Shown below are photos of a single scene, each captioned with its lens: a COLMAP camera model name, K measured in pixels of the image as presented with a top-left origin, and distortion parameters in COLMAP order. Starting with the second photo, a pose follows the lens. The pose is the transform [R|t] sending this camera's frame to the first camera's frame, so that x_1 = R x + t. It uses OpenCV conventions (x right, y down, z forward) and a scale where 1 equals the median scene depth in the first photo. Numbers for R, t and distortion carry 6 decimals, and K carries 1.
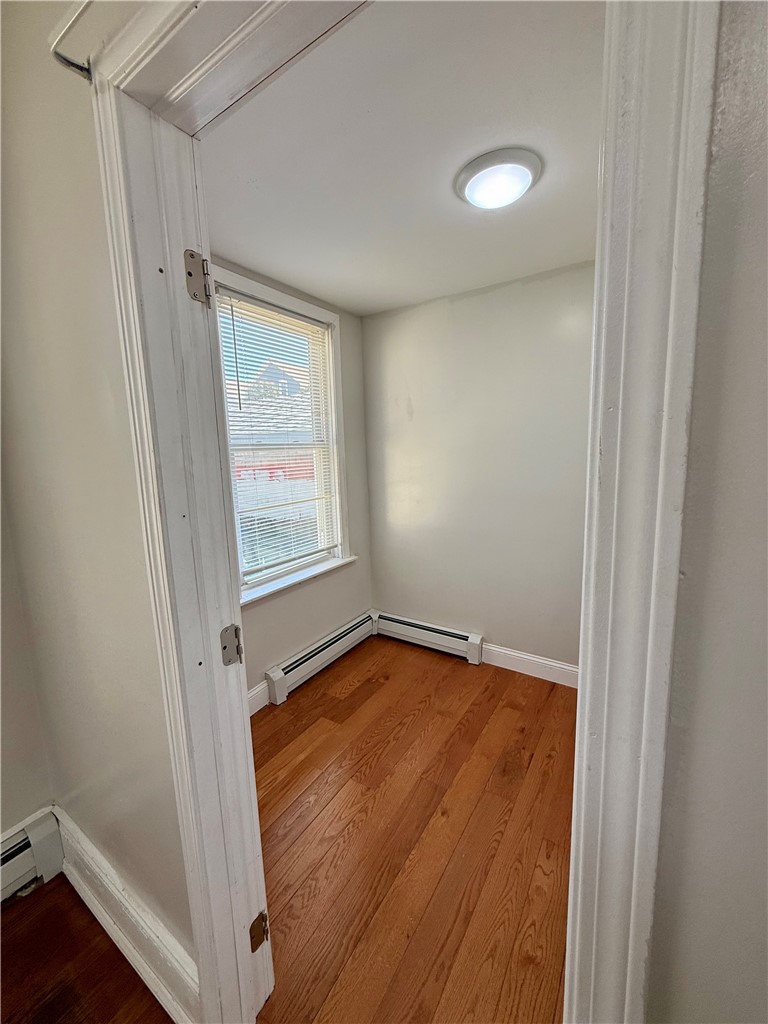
lens RADIAL K [[407.9, 0, 382.7], [0, 407.9, 507.5], [0, 0, 1]] dist [-0.000279, -0.000228]
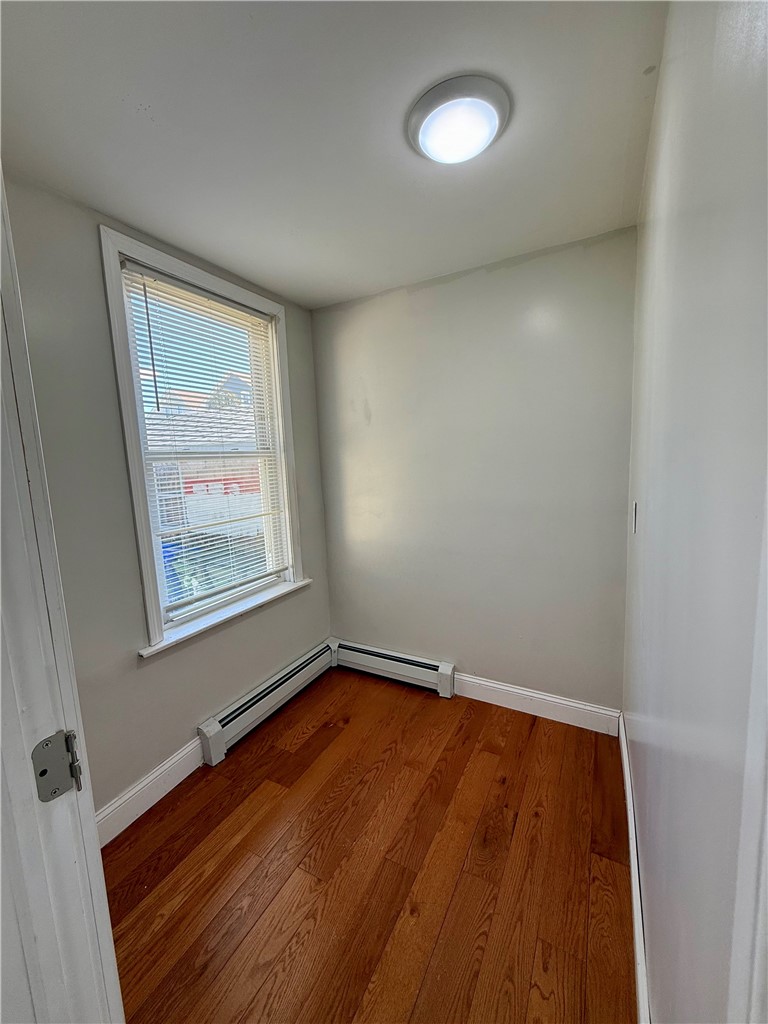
lens RADIAL K [[407.9, 0, 382.7], [0, 407.9, 507.5], [0, 0, 1]] dist [-0.000279, -0.000228]
pose [[0.996746, -0.021558, 0.077668, 0.032104], [0.023663, 0.999374, -0.026287, -0.010076], [-0.077052, 0.028039, 0.996633, 0.134389]]
